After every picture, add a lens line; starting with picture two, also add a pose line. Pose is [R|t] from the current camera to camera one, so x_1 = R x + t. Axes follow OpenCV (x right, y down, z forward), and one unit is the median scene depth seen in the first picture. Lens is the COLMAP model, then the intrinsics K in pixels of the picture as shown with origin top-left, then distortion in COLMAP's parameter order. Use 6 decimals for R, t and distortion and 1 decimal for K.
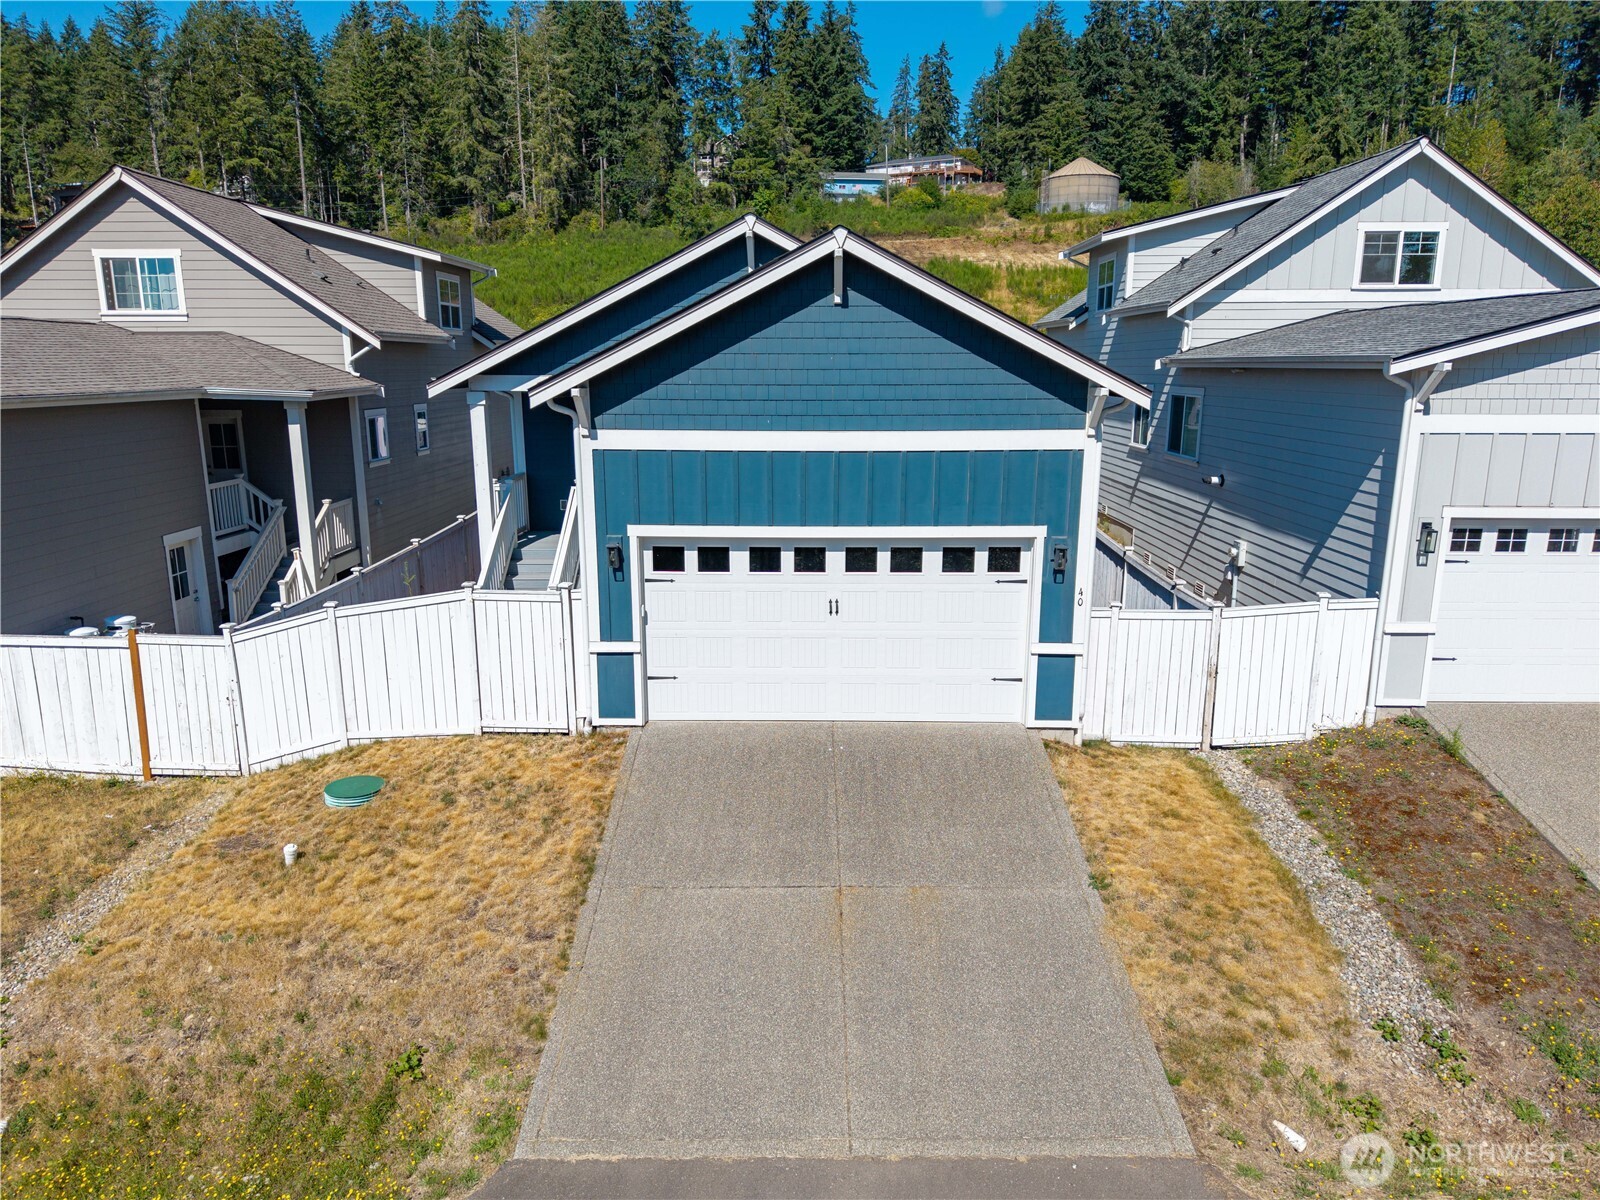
lens RADIAL K [[1121.9, 0, 800.0], [0, 1121.9, 600.0], [0, 0, 1]] dist [0.001325, -0.001472]
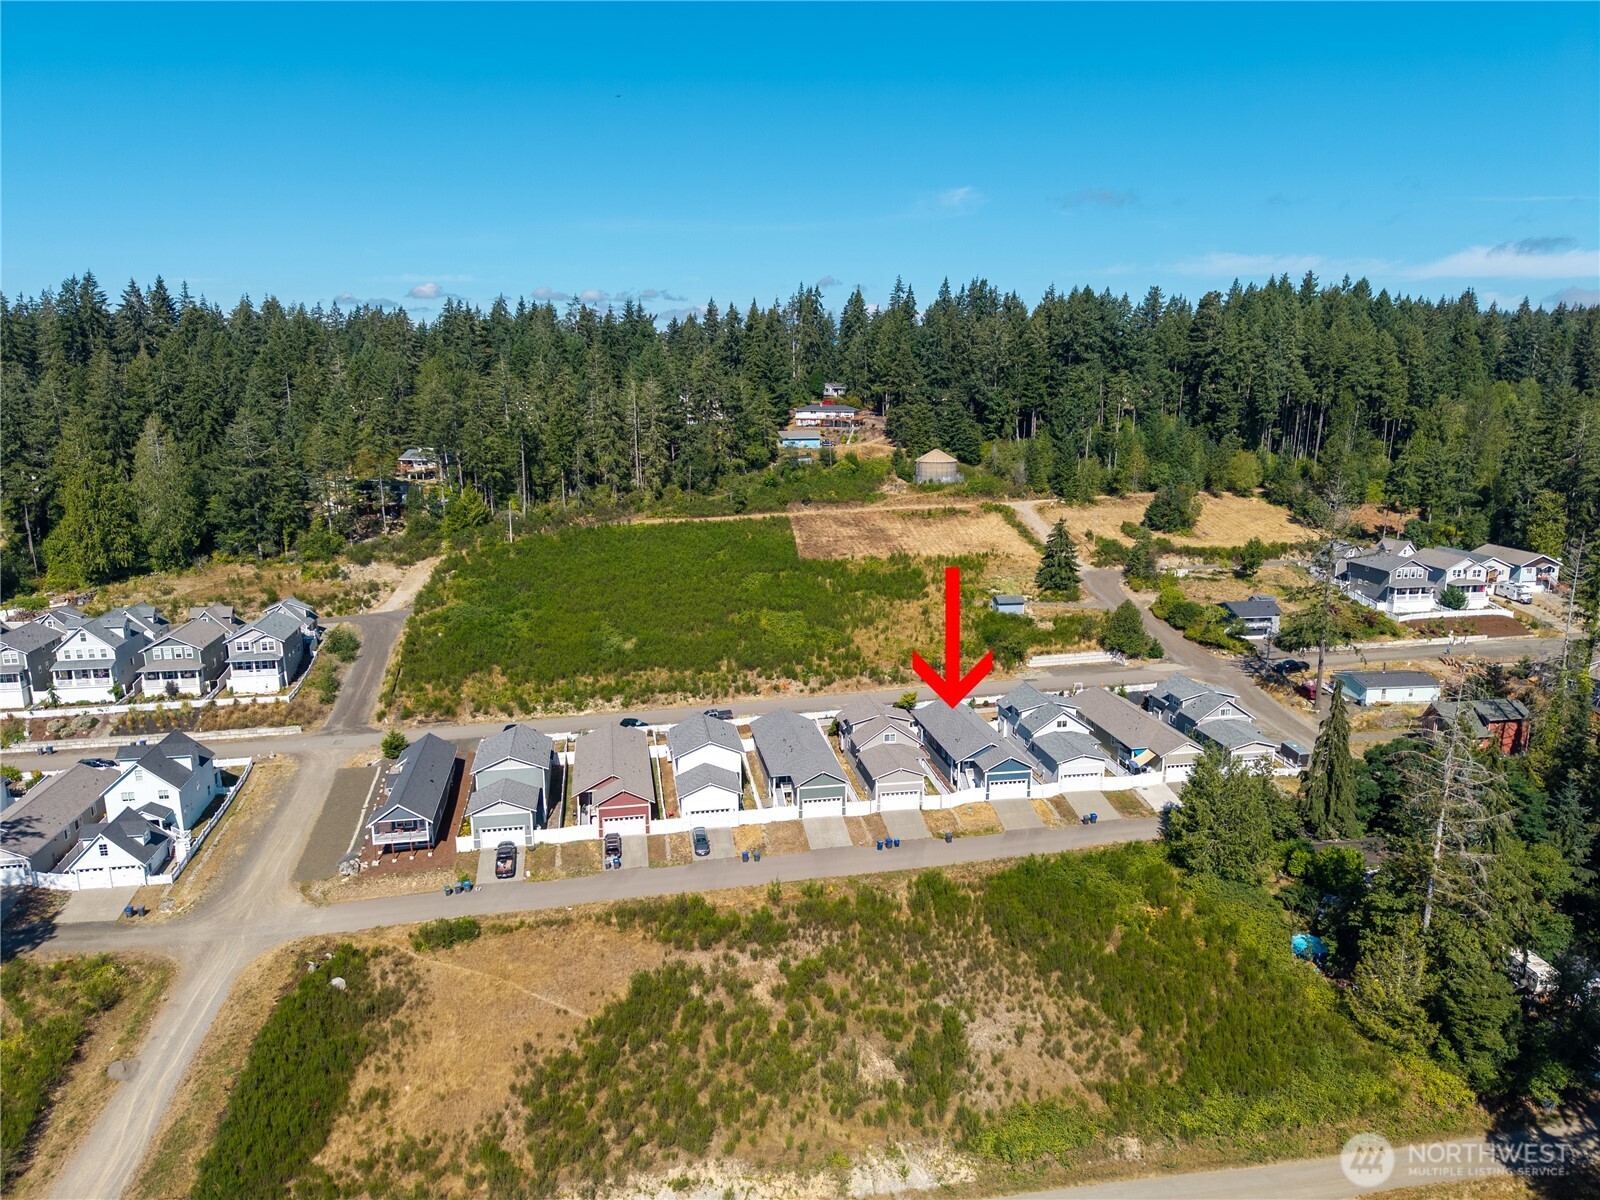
lens RADIAL K [[1121.9, 0, 800.0], [0, 1121.9, 600.0], [0, 0, 1]] dist [0.001325, -0.001472]
pose [[0.981310, -0.037694, 0.188706, -0.300953], [0.037857, 0.999279, 0.002741, -0.146506], [-0.188673, 0.004454, 0.982030, -0.708336]]
